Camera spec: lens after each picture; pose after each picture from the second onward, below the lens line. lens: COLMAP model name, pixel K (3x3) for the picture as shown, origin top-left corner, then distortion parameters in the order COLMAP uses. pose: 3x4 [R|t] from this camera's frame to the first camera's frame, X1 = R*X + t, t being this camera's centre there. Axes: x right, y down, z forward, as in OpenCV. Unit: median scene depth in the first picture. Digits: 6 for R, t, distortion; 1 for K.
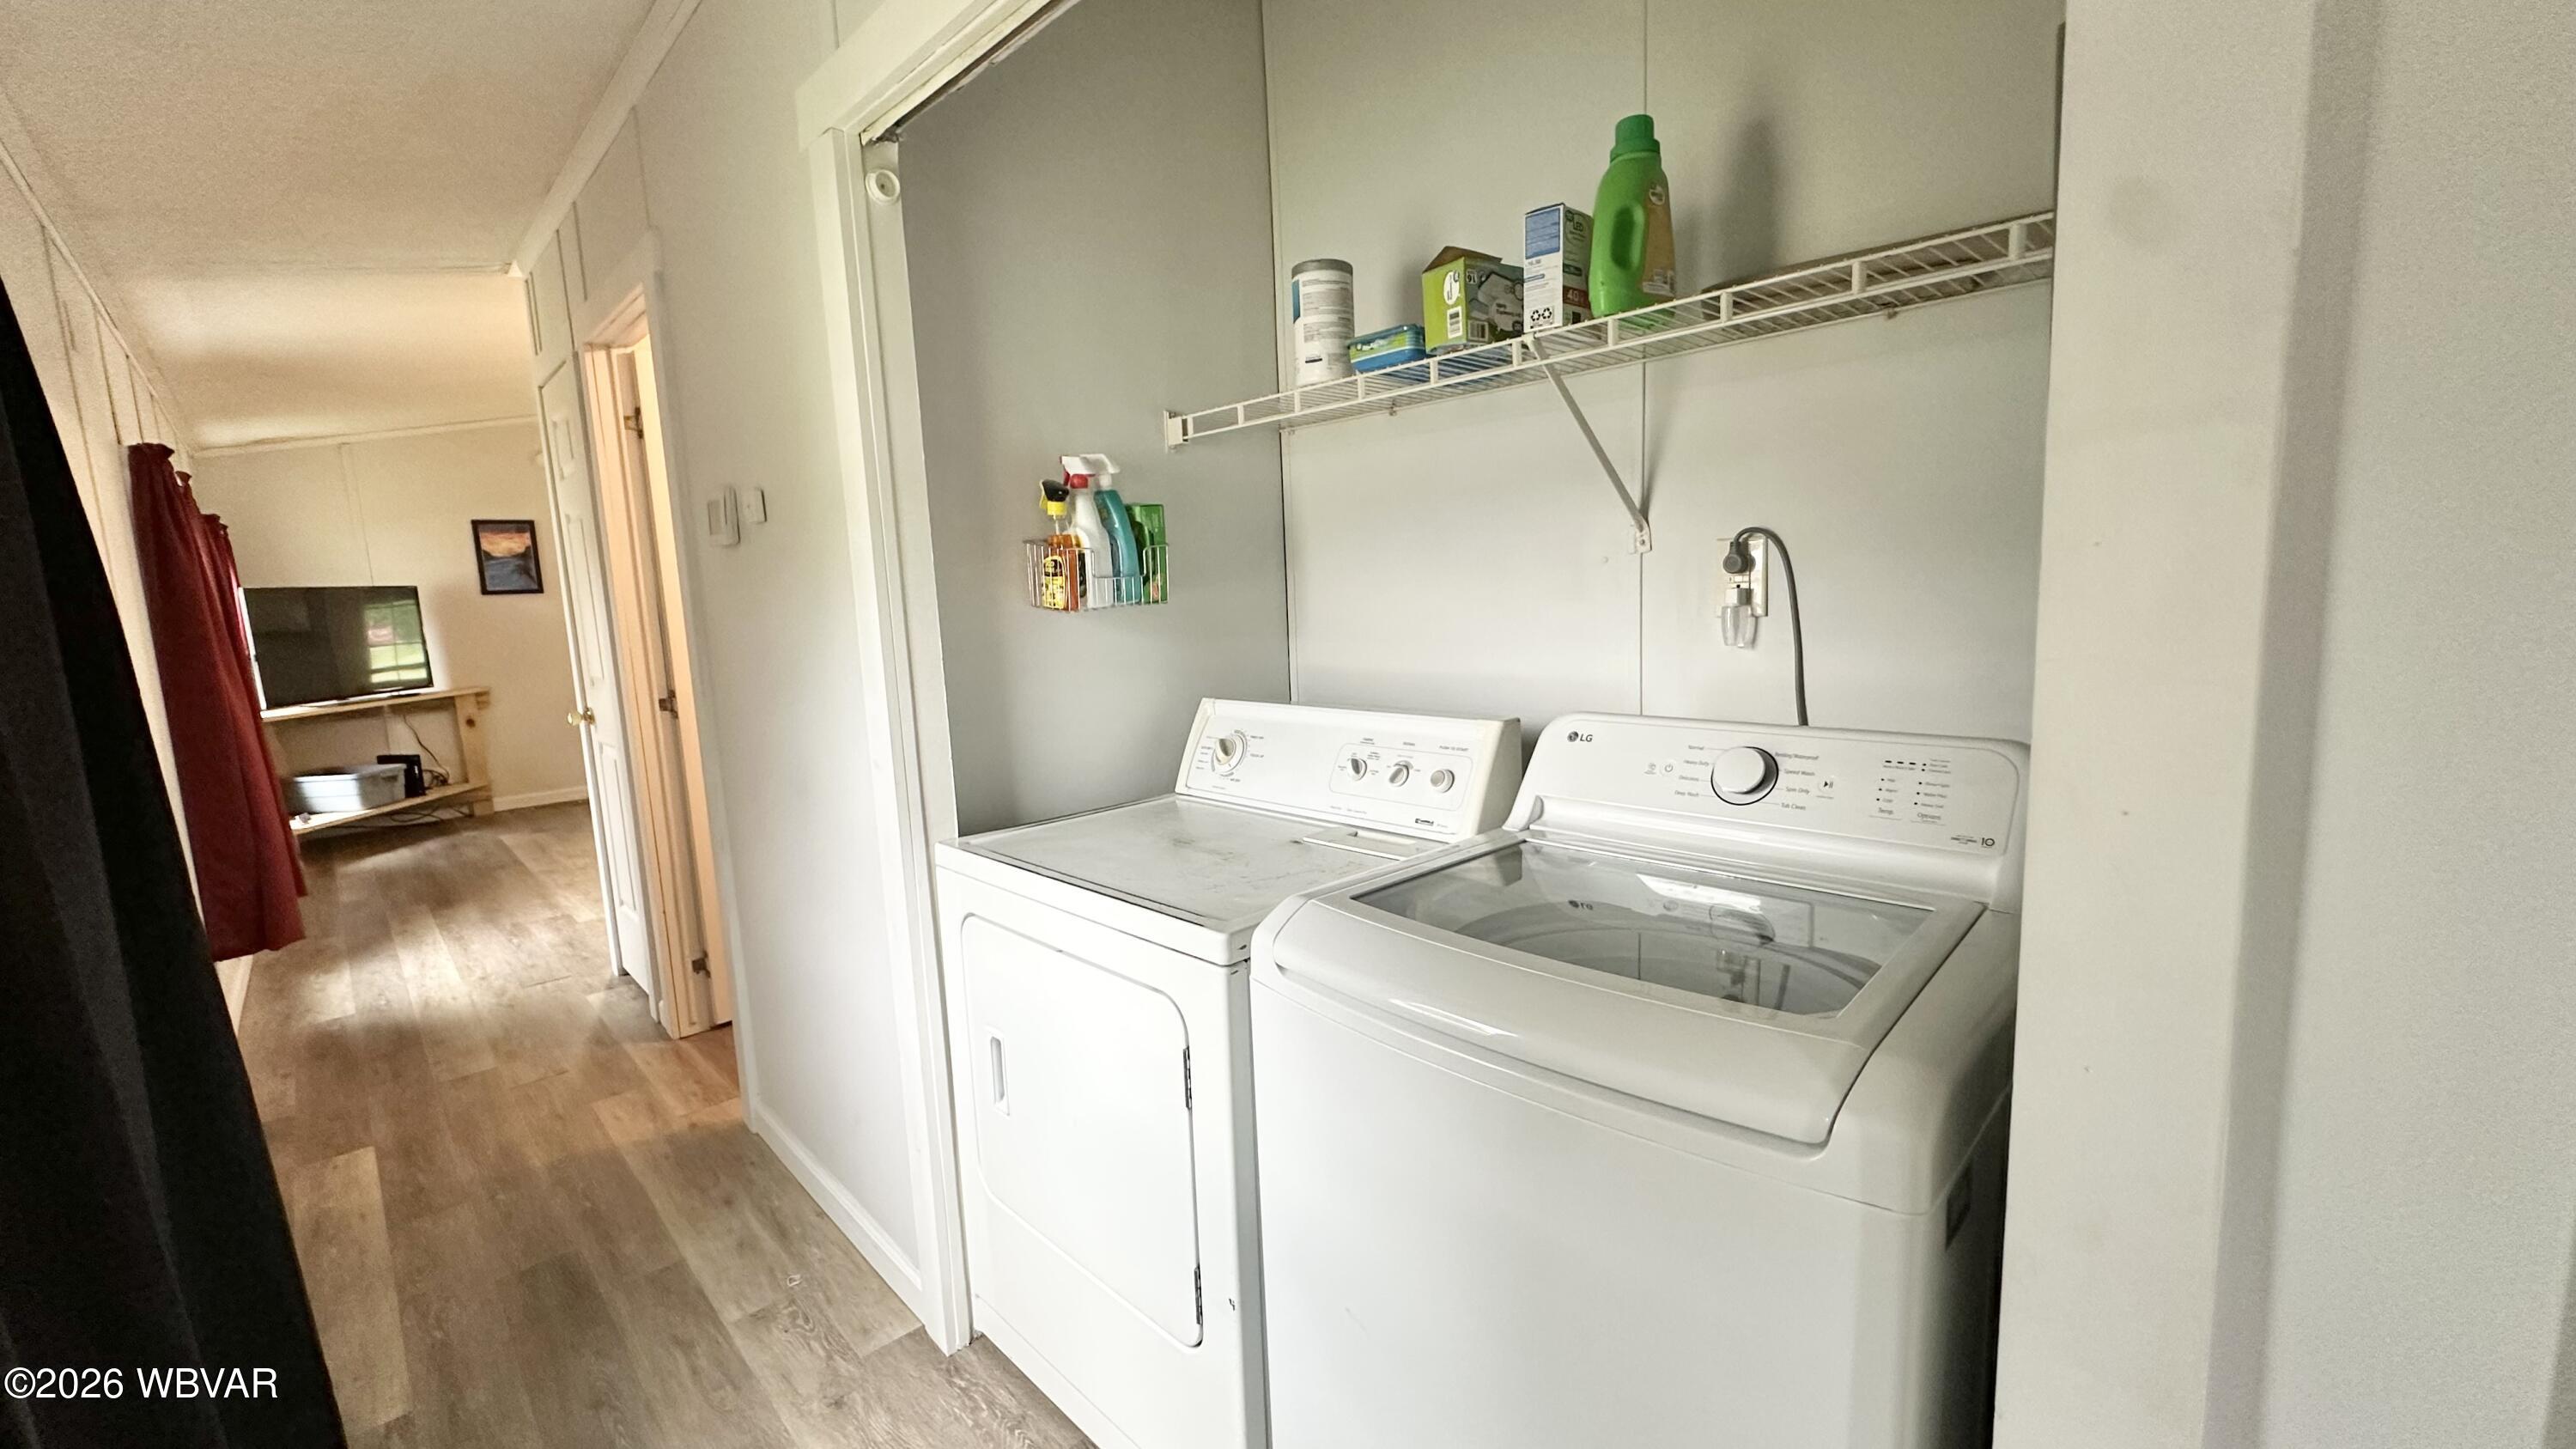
lens RADIAL K [[1027.1, 0, 1288.4], [0, 1027.1, 726.9], [0, 0, 1]] dist [-0.002366, 0.000338]
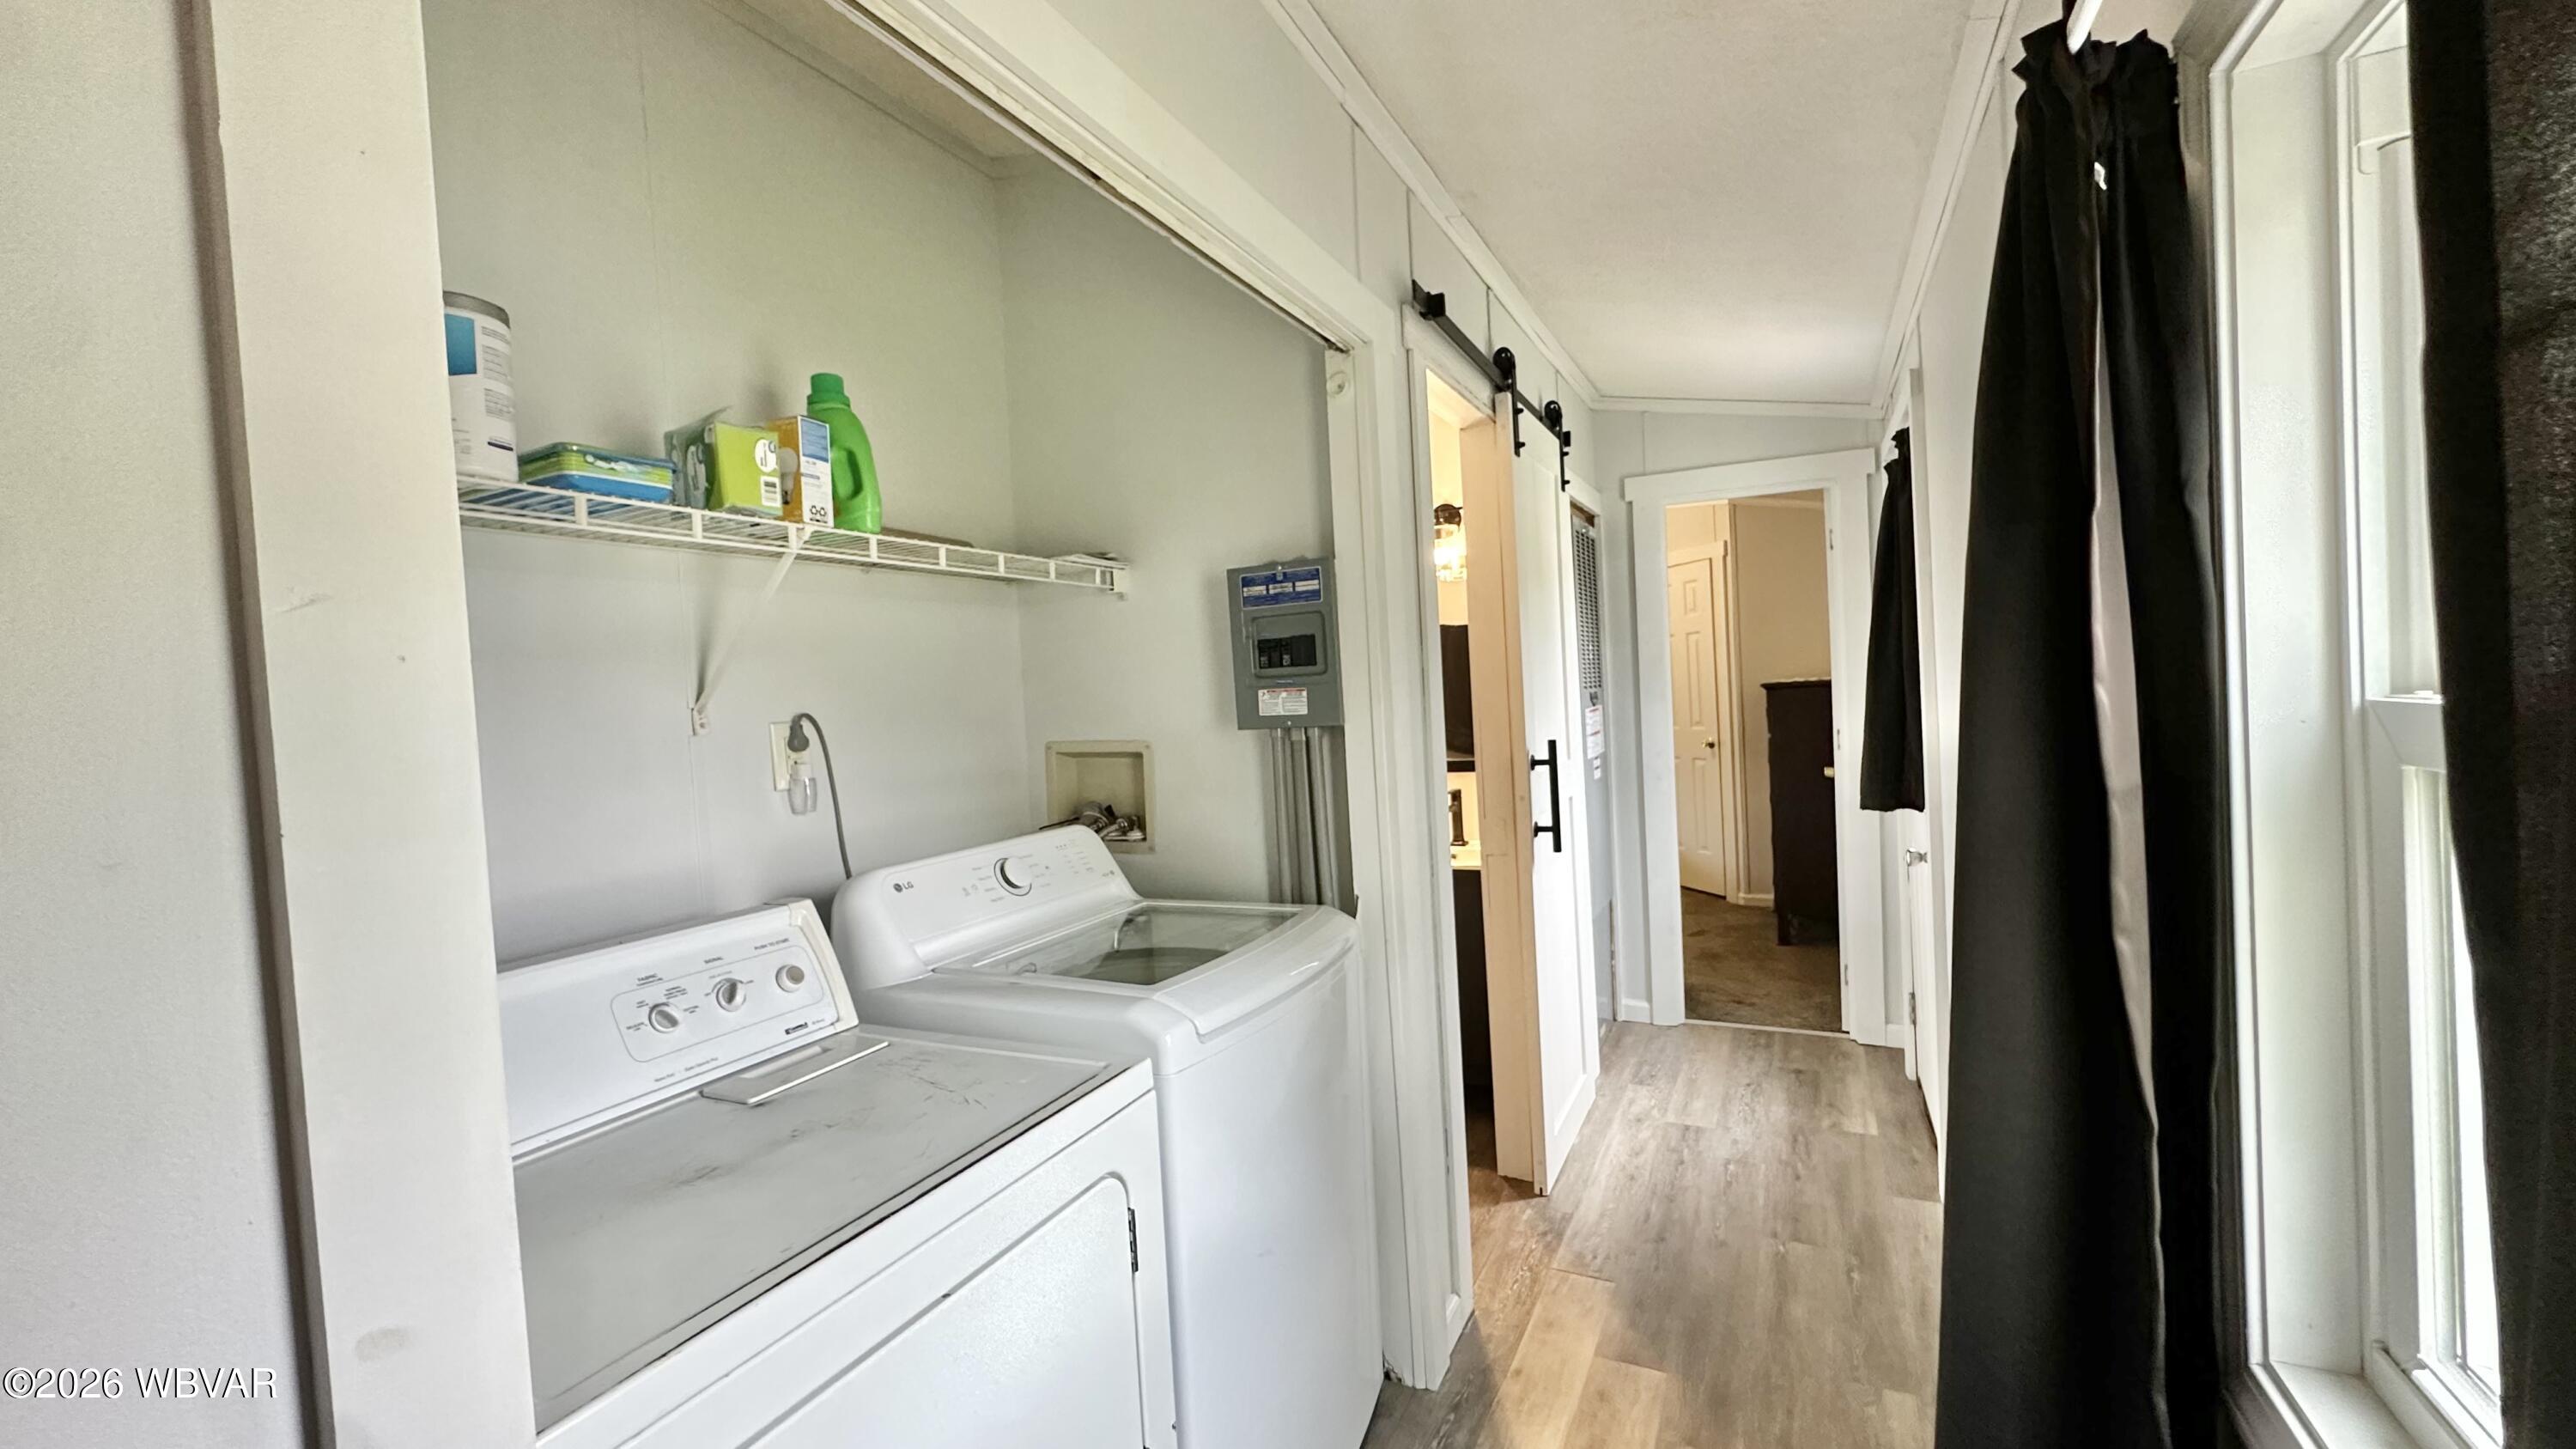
lens RADIAL K [[1027.1, 0, 1288.4], [0, 1027.1, 726.9], [0, 0, 1]] dist [-0.002366, 0.000338]
pose [[-0.337515, 0.027233, 0.940926, -0.864169], [0.192894, 0.980370, 0.040817, -0.117553], [-0.921344, 0.195275, -0.336143, 0.879340]]
